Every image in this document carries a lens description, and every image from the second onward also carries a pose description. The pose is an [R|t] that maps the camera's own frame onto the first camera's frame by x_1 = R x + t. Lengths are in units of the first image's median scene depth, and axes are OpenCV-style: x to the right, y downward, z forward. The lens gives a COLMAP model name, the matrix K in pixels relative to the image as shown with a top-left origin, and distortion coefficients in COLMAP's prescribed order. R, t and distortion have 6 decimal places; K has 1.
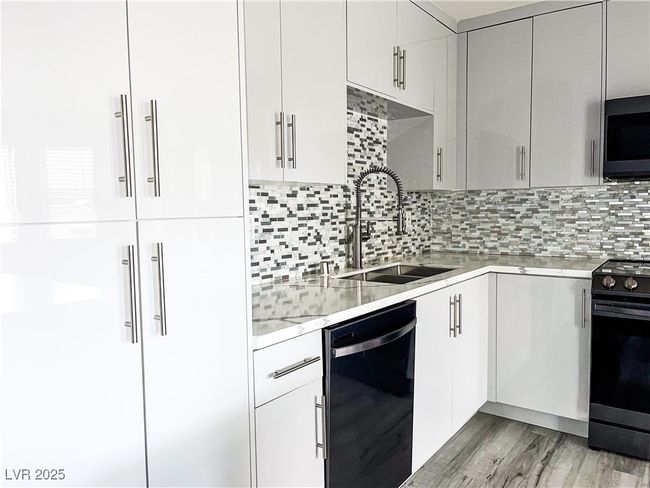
lens RADIAL K [[495.3, 0, 328.1], [0, 495.3, 243.6], [0, 0, 1]] dist [0.038082, -0.029230]
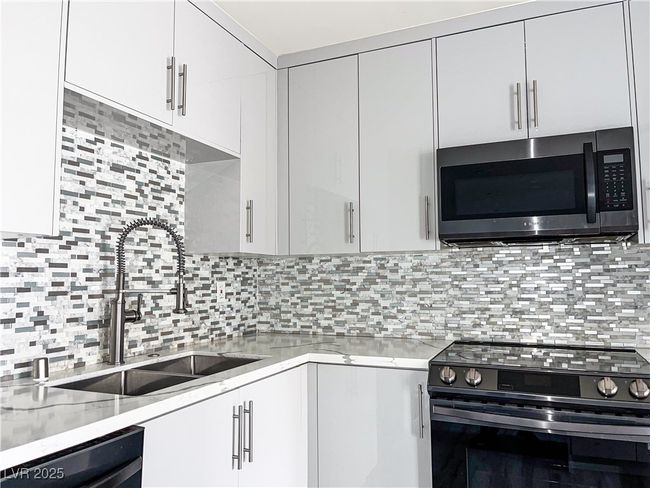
lens RADIAL K [[495.3, 0, 325.7], [0, 495.3, 242.8], [0, 0, 1]] dist [0.038082, -0.029230]
pose [[0.976792, 0.021783, 0.213078, 0.181567], [0.010120, 0.989010, -0.147502, -0.009878], [-0.213949, 0.146235, 0.965837, 0.237552]]
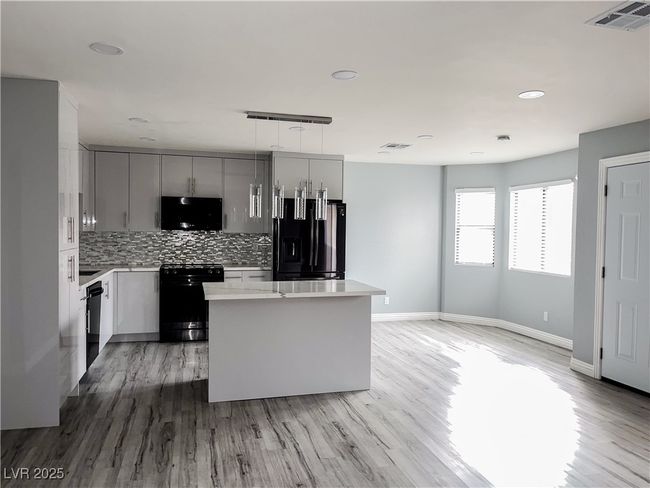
lens RADIAL K [[495.3, 0, 326.9], [0, 495.3, 245.3], [0, 0, 1]] dist [0.038082, -0.029230]
pose [[0.620987, -0.000749, 0.783820, -0.741121], [0.033158, 0.999129, -0.025315, 0.028010], [-0.783119, 0.041710, 0.620472, -0.980237]]
